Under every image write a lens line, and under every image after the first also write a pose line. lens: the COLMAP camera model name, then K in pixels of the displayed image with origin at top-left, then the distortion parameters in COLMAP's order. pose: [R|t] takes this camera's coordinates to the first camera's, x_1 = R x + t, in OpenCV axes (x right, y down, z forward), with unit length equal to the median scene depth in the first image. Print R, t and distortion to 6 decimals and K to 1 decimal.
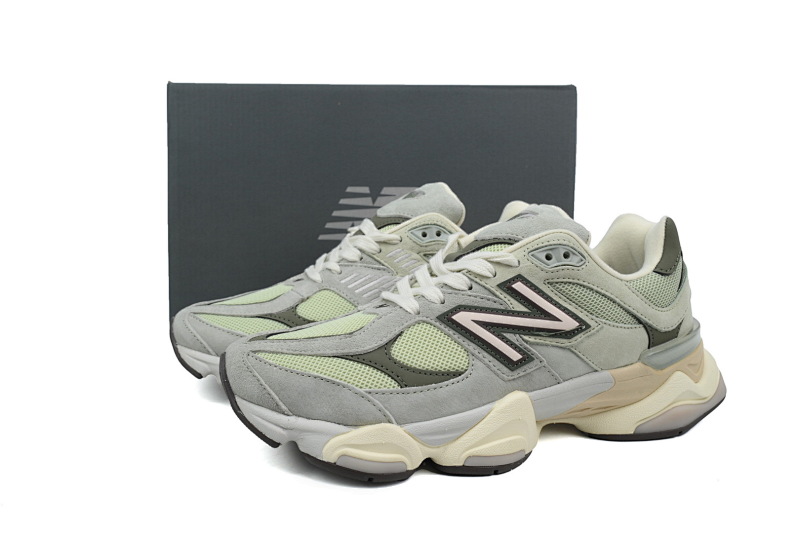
lens RADIAL K [[692.4, 0, 400.0], [0, 692.4, 266.5], [0, 0, 1]] dist [-0.004369, -0.001639]
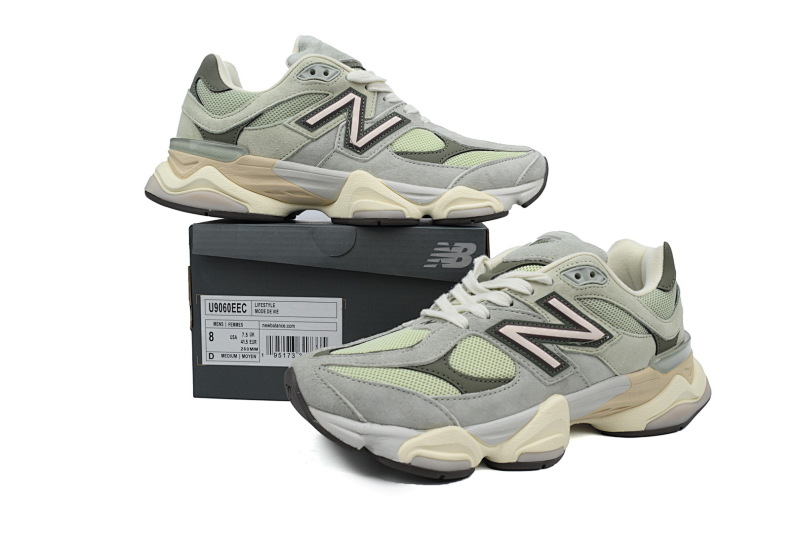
lens RADIAL K [[692.4, 0, 400.0], [0, 692.4, 266.5], [0, 0, 1]] dist [-0.004369, -0.001639]
pose [[0.991167, -0.006658, 0.132455, -0.232340], [0.011203, 0.999373, -0.033596, 0.005407], [-0.132148, 0.034783, 0.990620, -0.097235]]
